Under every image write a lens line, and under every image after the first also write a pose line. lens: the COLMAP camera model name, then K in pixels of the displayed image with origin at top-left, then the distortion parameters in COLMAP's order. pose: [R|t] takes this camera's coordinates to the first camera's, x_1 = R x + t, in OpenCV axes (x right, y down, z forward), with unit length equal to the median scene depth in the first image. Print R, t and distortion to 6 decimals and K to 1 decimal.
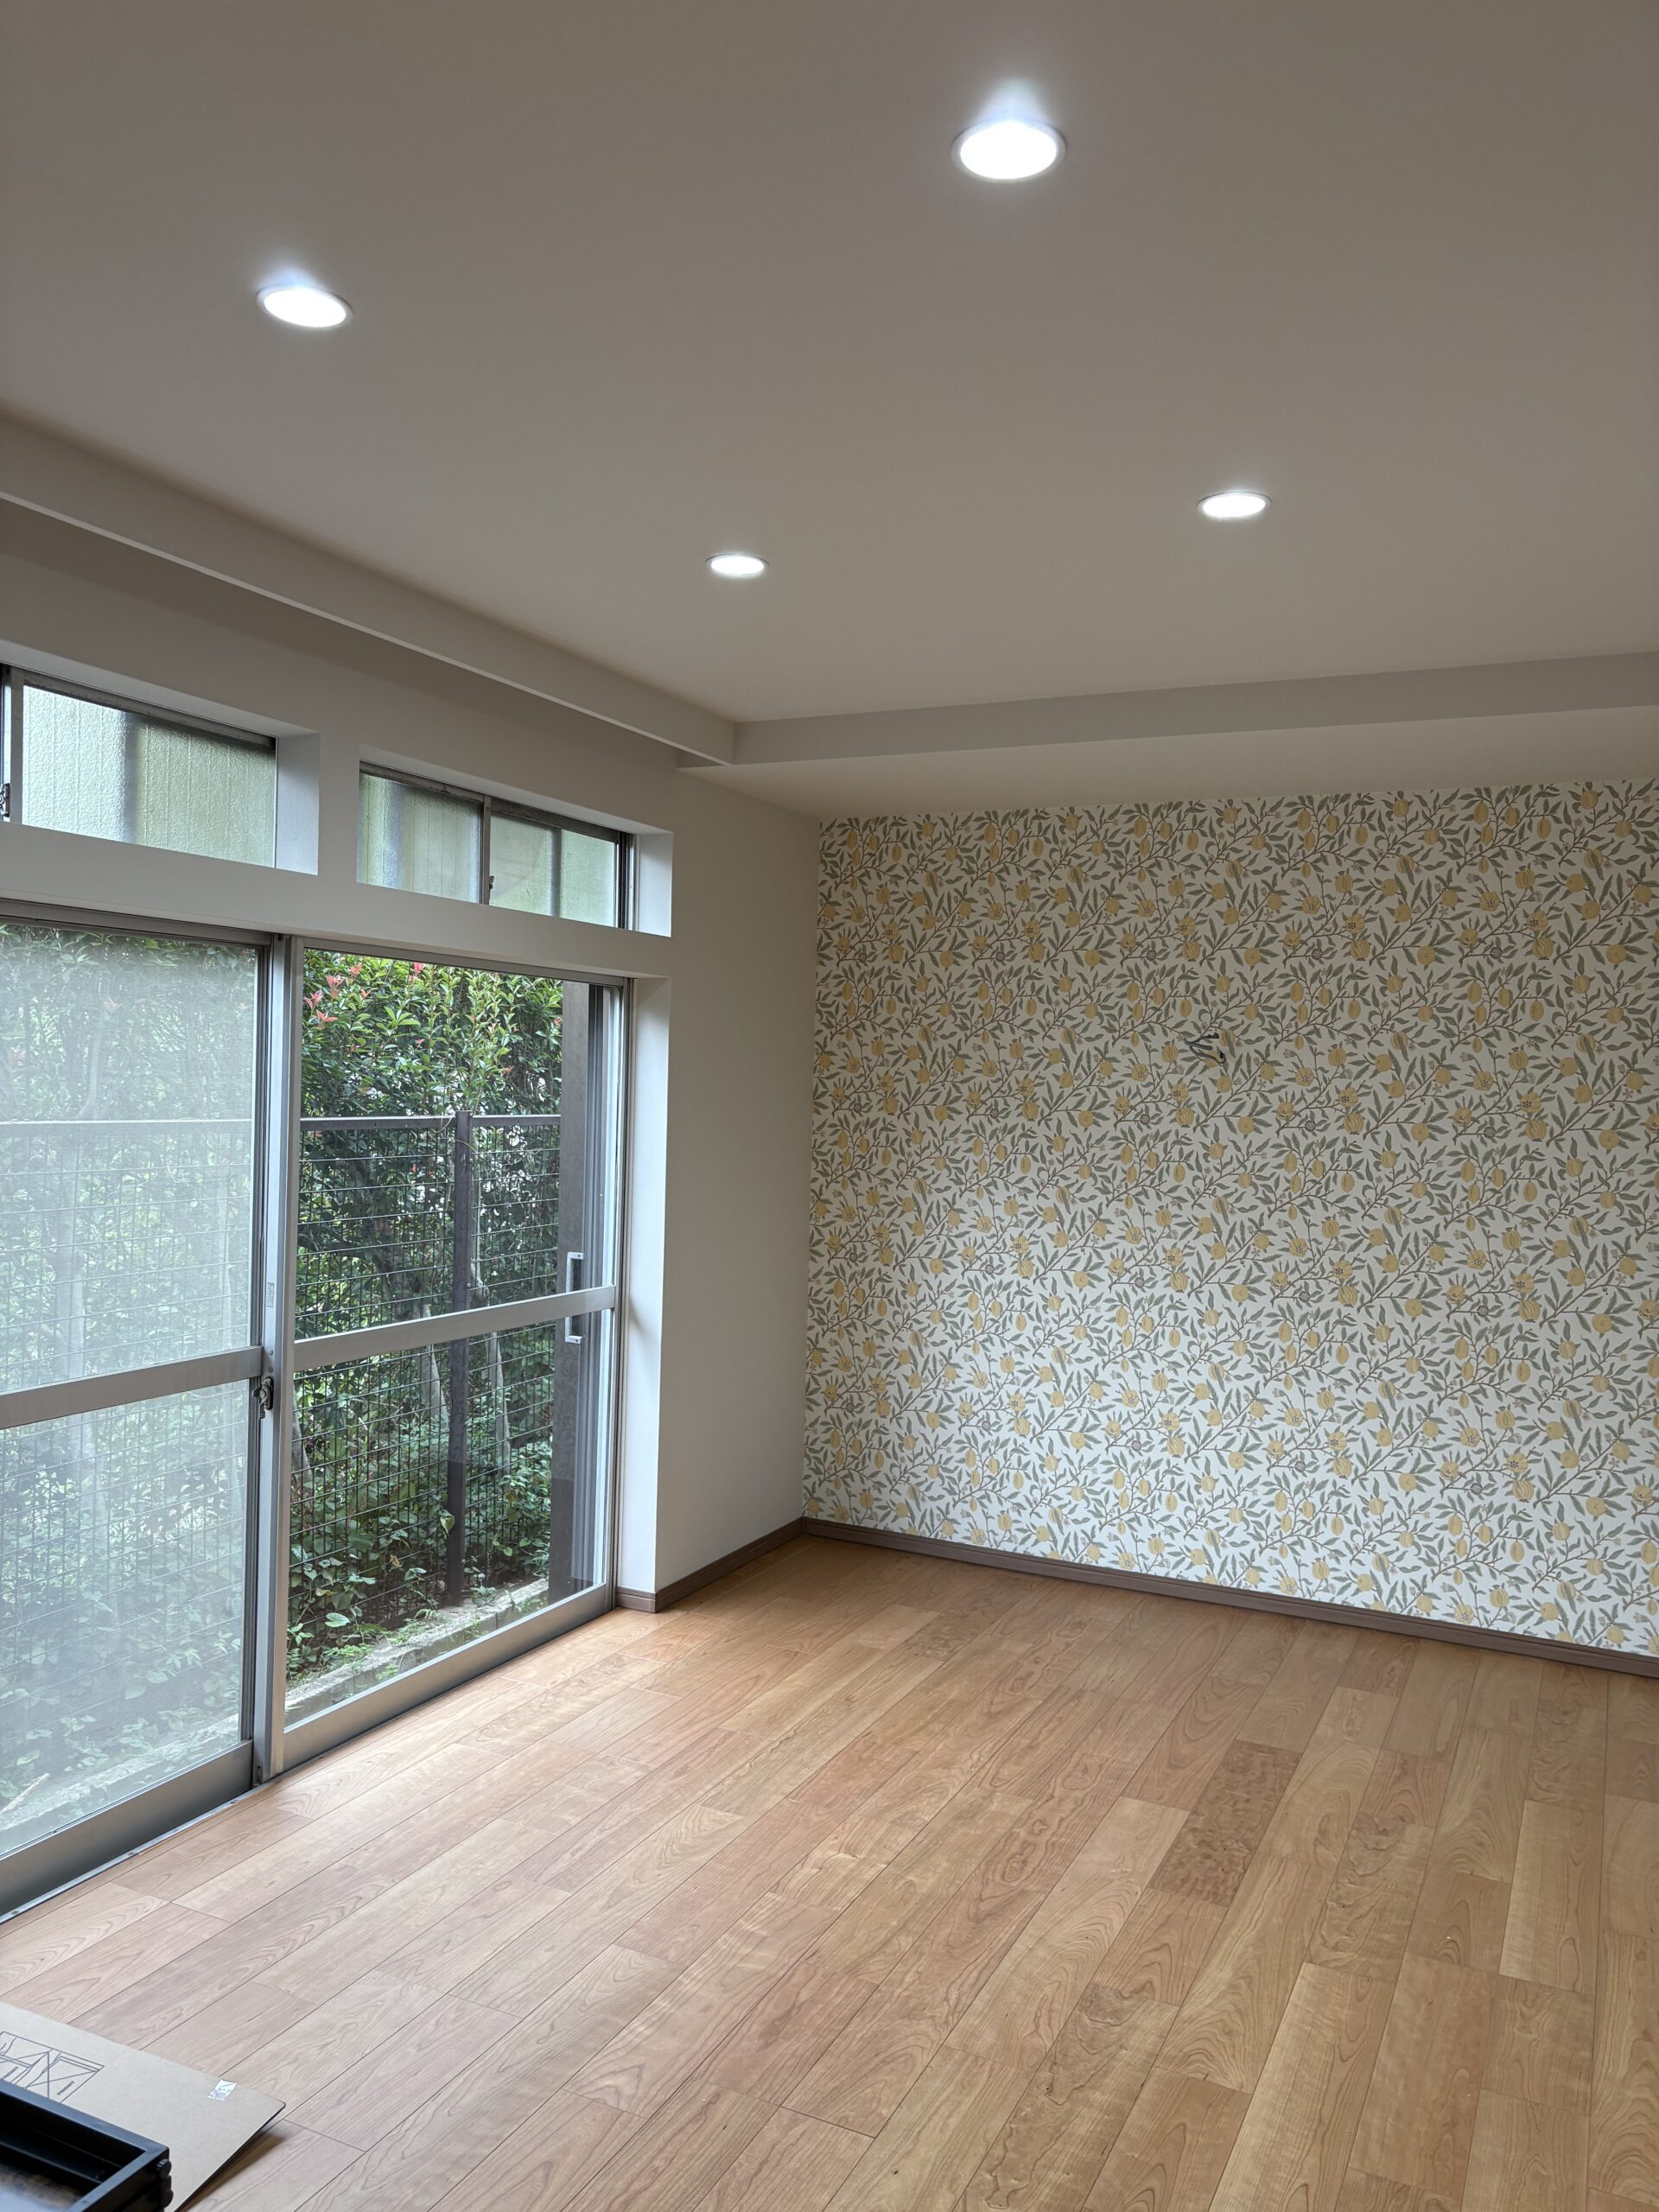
lens RADIAL K [[1679.5, 0, 830.2], [0, 1679.5, 1095.7], [0, 0, 1]] dist [0.032523, -0.003278]
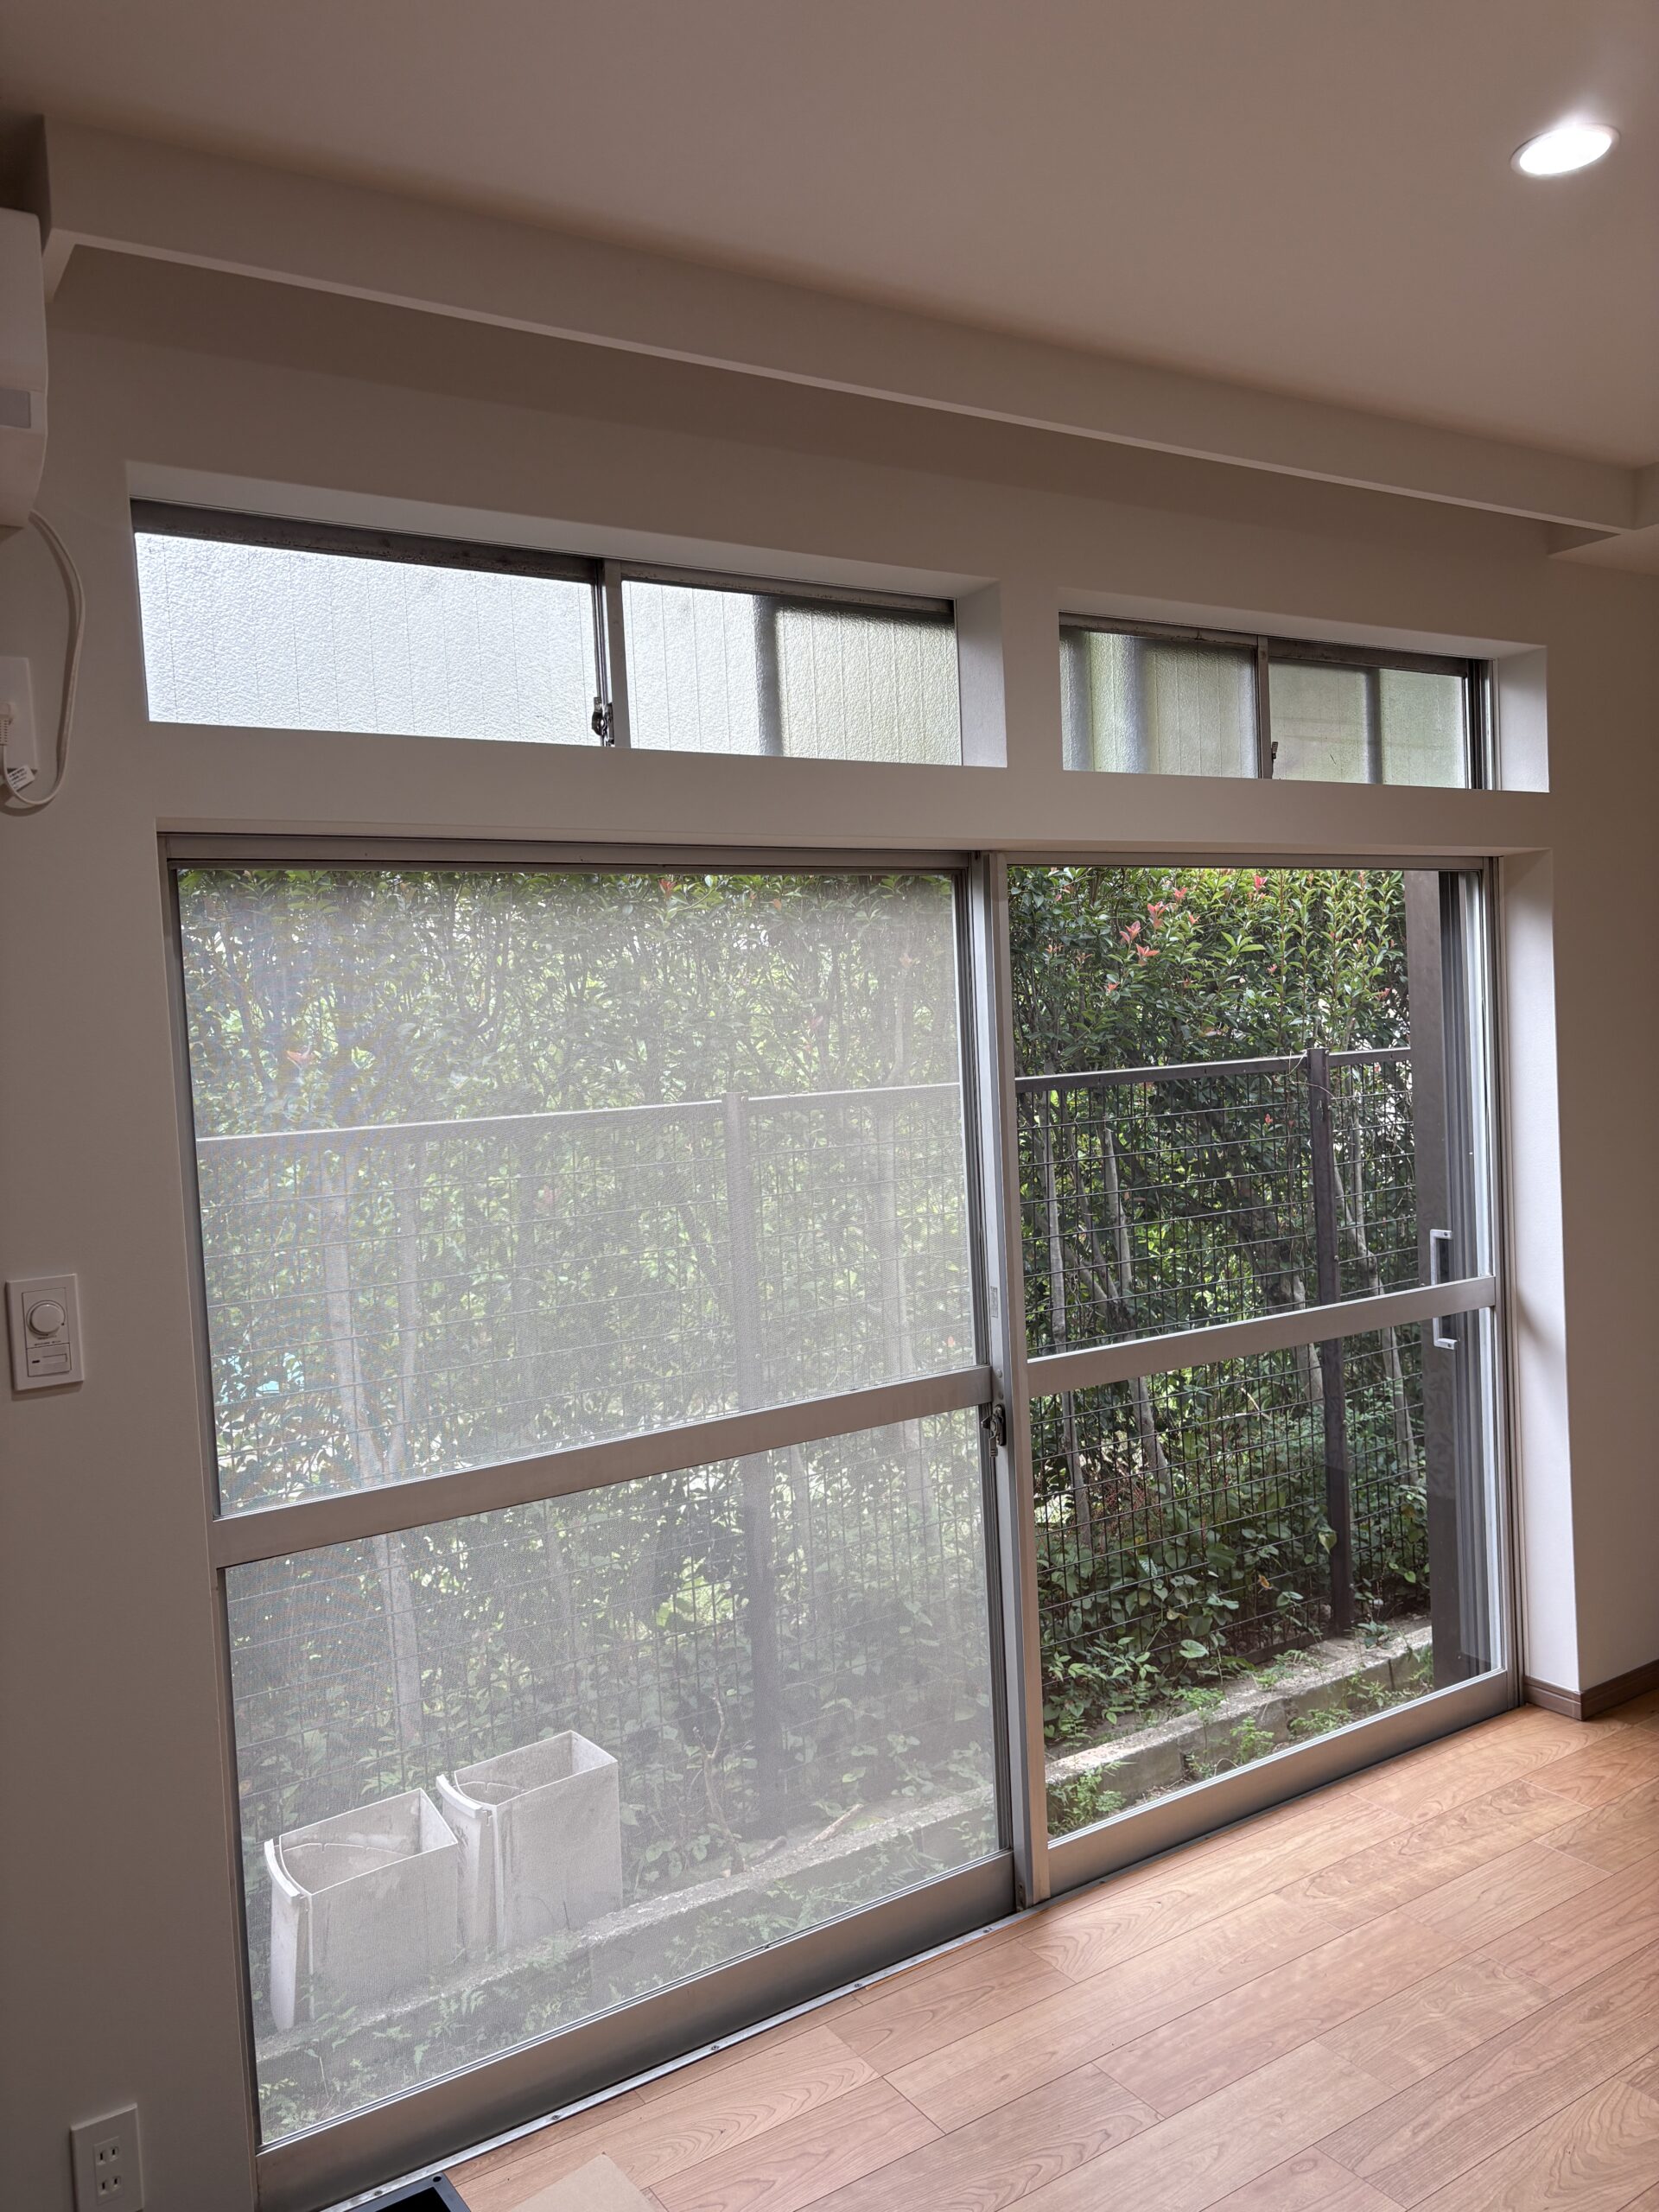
lens RADIAL K [[1671.8, 0, 825.1], [0, 1671.8, 1108.3], [0, 0, 1]] dist [0.048151, -0.055696]
pose [[0.846760, -0.043553, -0.530190, 0.019346], [0.068429, 0.997281, 0.027365, -0.001237], [0.527556, -0.059452, 0.847437, 0.231344]]
